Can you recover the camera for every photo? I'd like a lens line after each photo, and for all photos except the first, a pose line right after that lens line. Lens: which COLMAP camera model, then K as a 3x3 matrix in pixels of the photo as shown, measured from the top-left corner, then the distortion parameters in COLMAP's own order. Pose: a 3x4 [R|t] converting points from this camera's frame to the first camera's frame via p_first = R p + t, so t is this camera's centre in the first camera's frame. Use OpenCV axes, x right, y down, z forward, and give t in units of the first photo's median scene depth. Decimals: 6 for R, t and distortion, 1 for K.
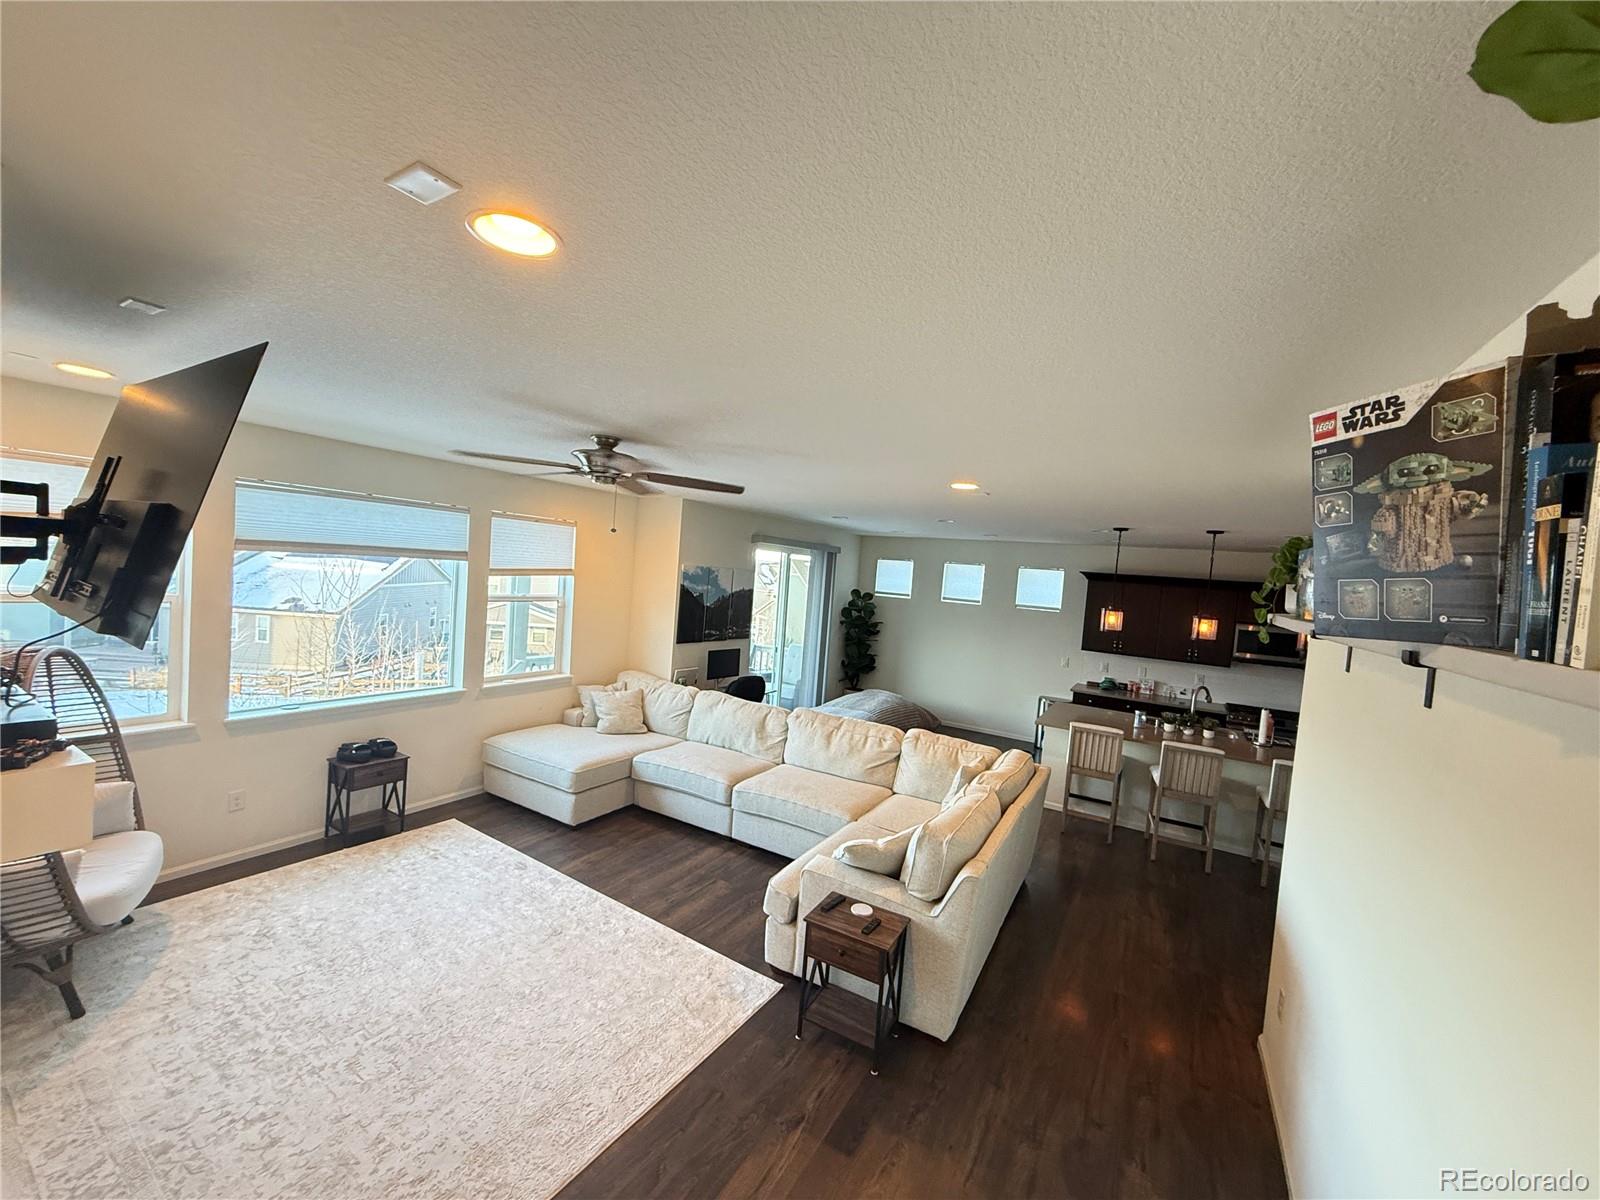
lens RADIAL K [[639.0, 0, 805.4], [0, 639.0, 598.6], [0, 0, 1]] dist [0.002357, 0.000407]
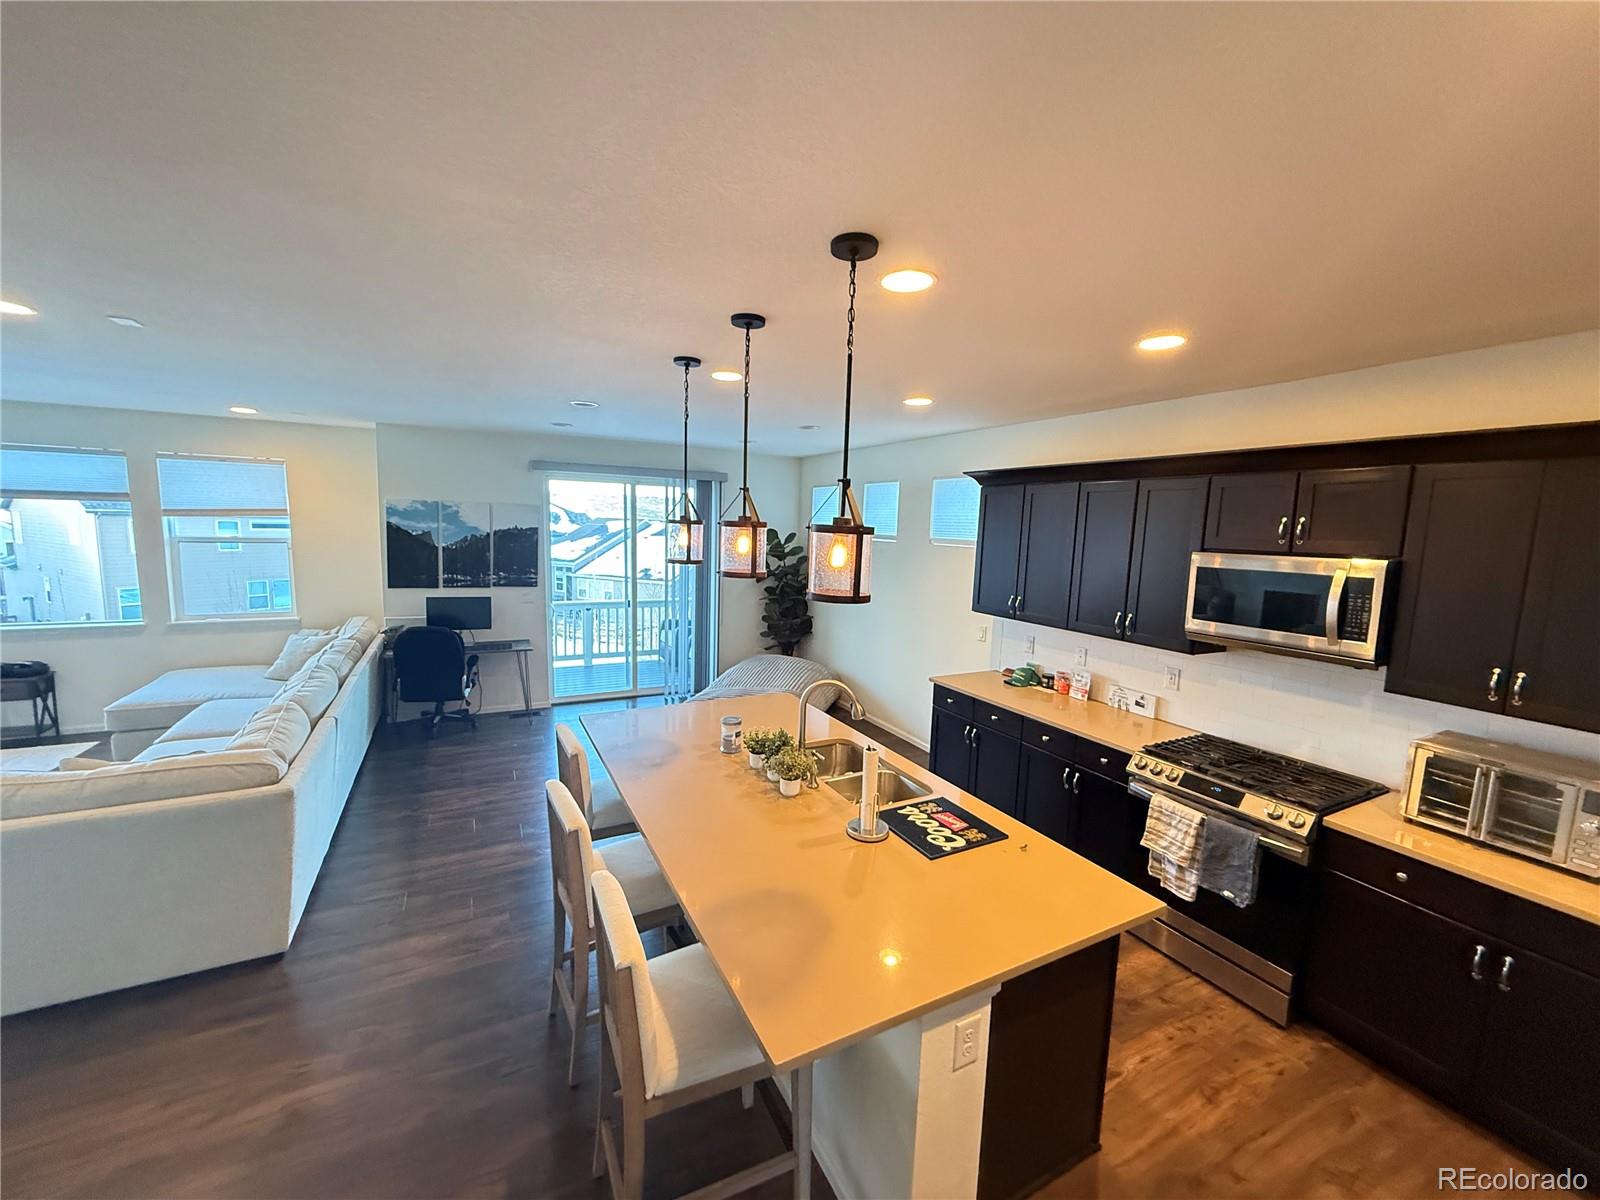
lens RADIAL K [[639.0, 0, 792.5], [0, 639.0, 600.0], [0, 0, 1]] dist [0.002357, 0.000407]
pose [[0.840080, 0.014323, -0.542273, 0.757181], [0.011416, 0.998963, 0.044070, 0.054210], [0.542342, -0.043213, 0.839046, 0.544947]]
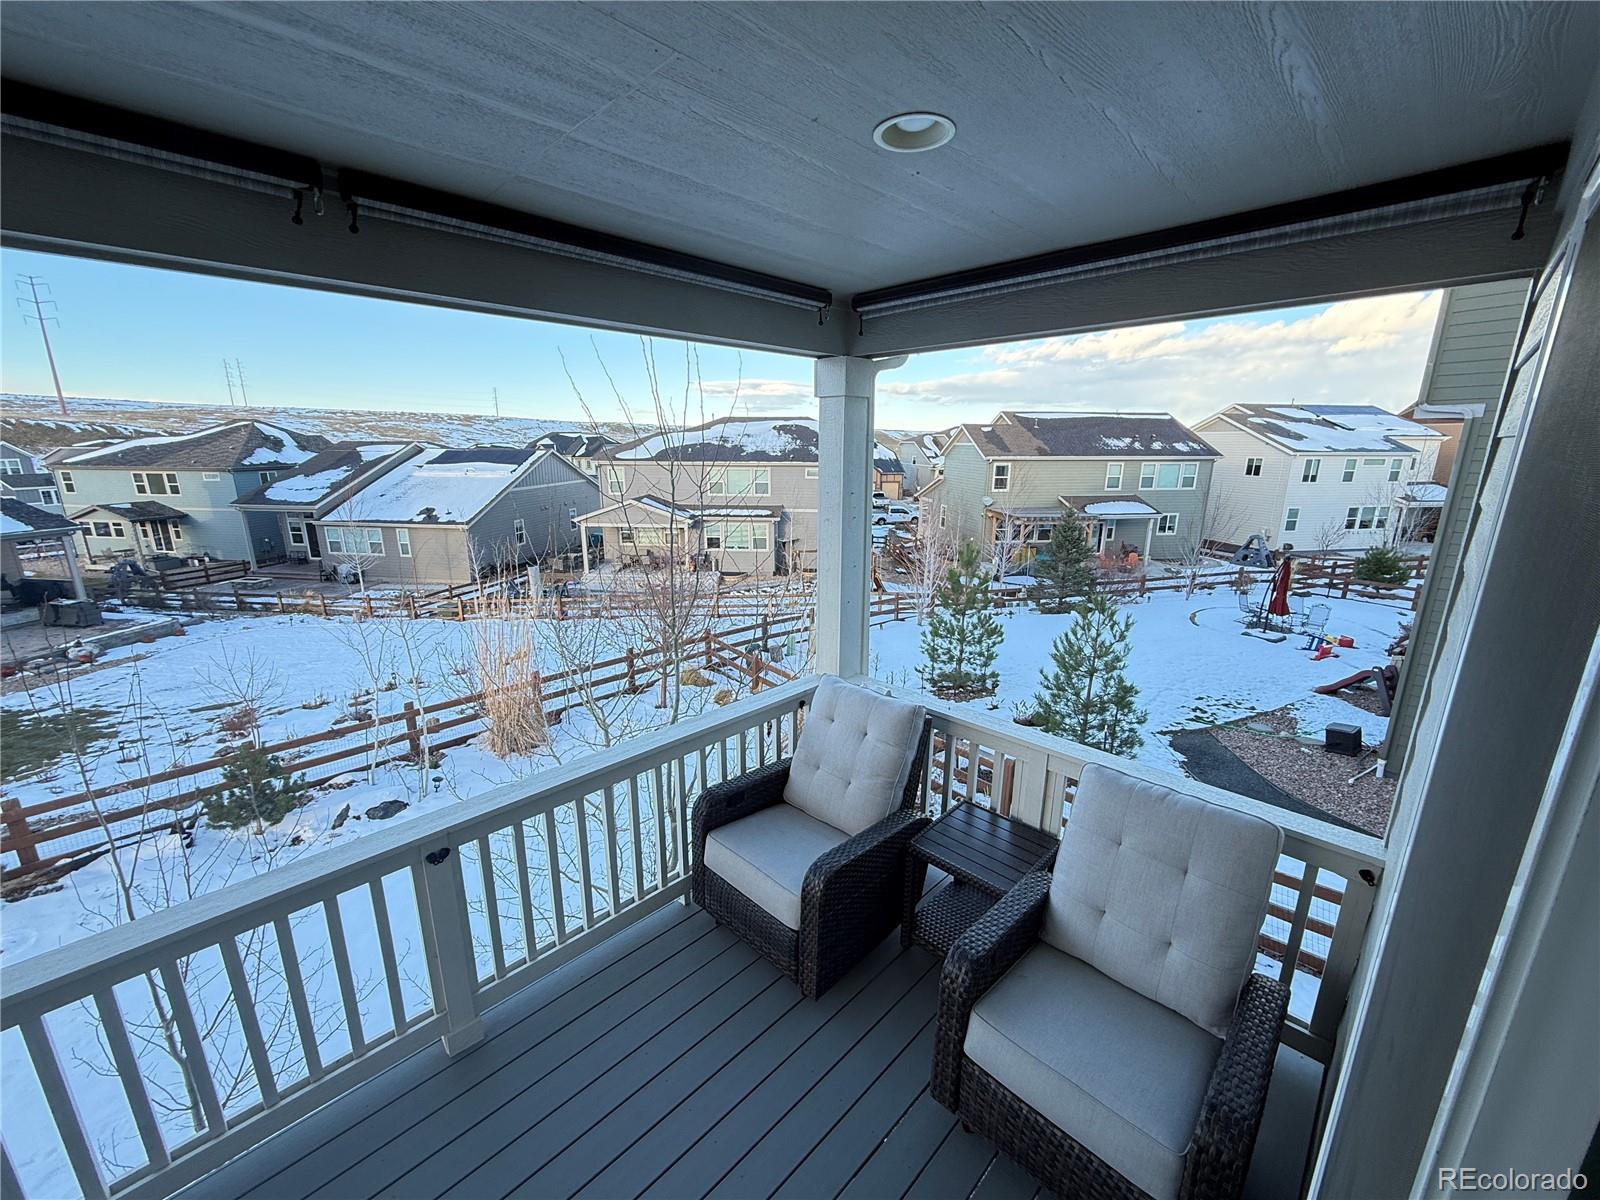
lens RADIAL K [[639.0, 0, 797.7], [0, 639.0, 601.6], [0, 0, 1]] dist [0.002357, 0.000407]
pose [[0.964425, -0.010780, -0.264137, -0.114730], [0.061443, 0.980946, 0.184309, -0.039161], [0.257118, -0.193981, 0.946711, 1.234101]]
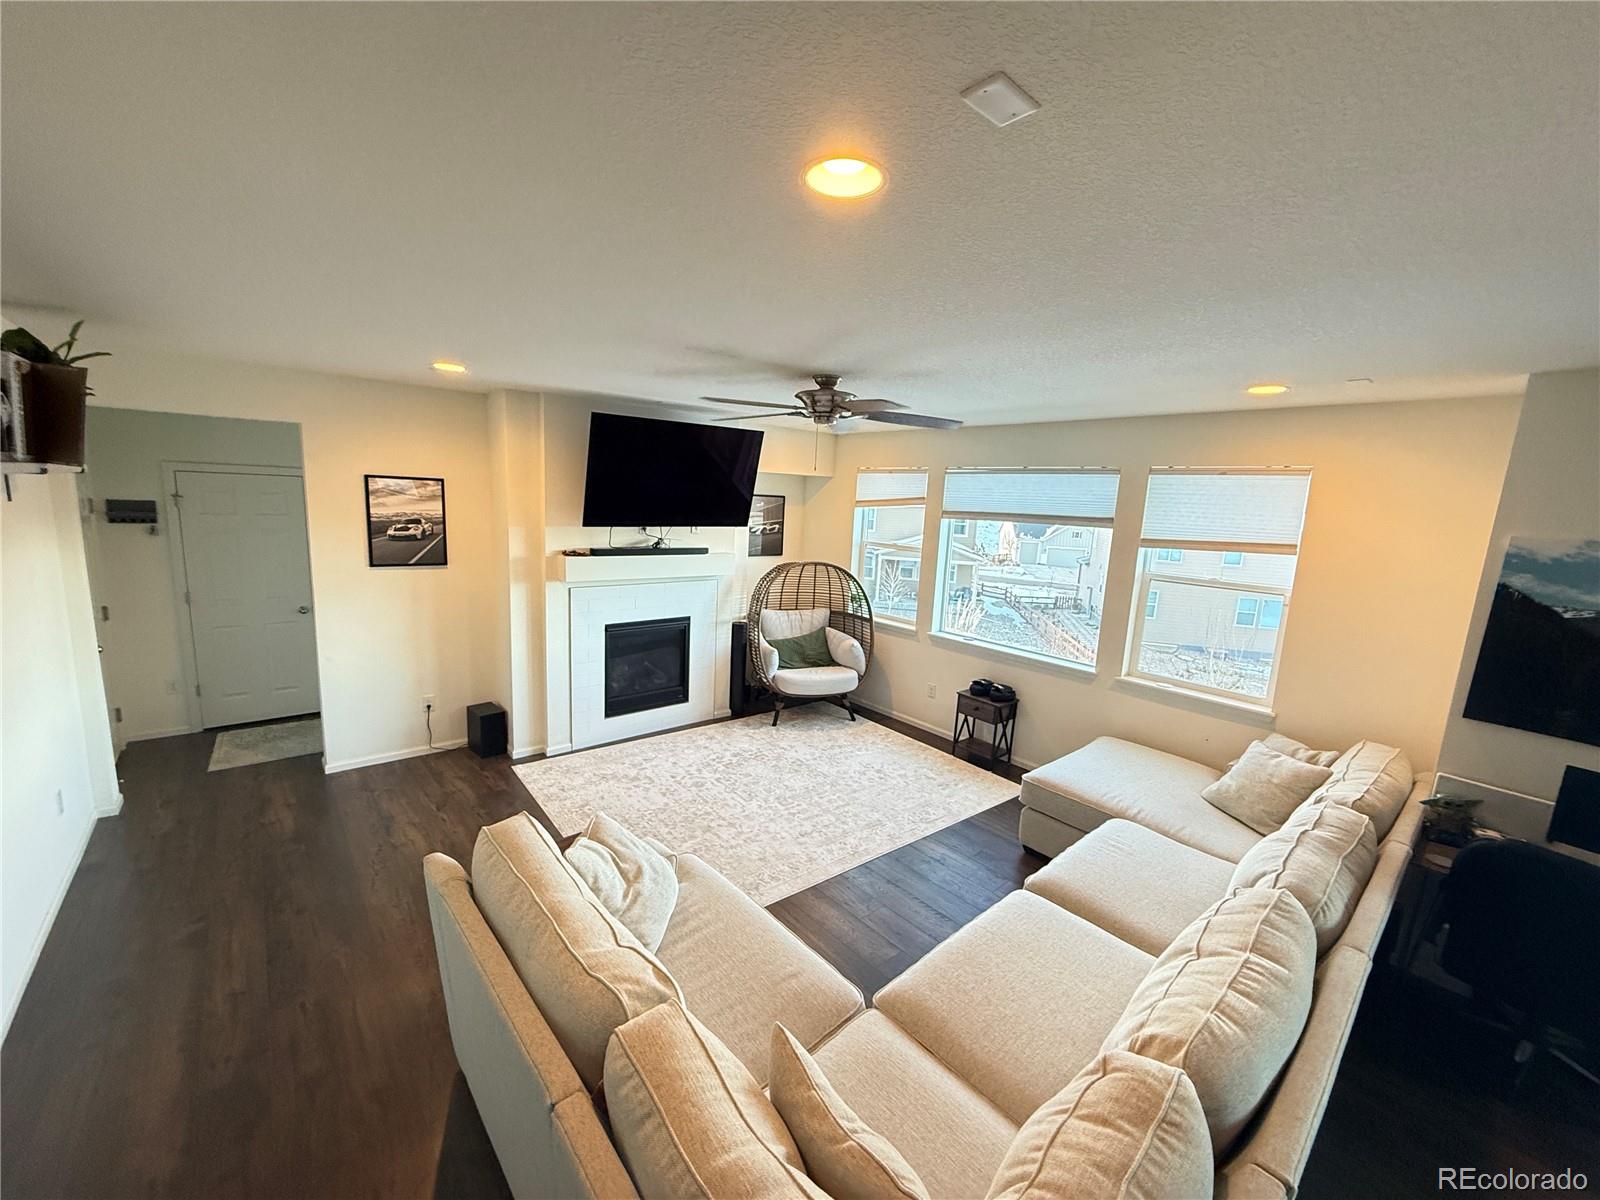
lens RADIAL K [[639.0, 0, 797.6], [0, 639.0, 610.2], [0, 0, 1]] dist [0.002357, 0.000407]
pose [[-0.312860, 0.067150, -0.947423, 0.353199], [-0.122053, 0.986385, 0.110217, 0.006237], [0.941925, 0.150118, -0.300404, 0.680820]]
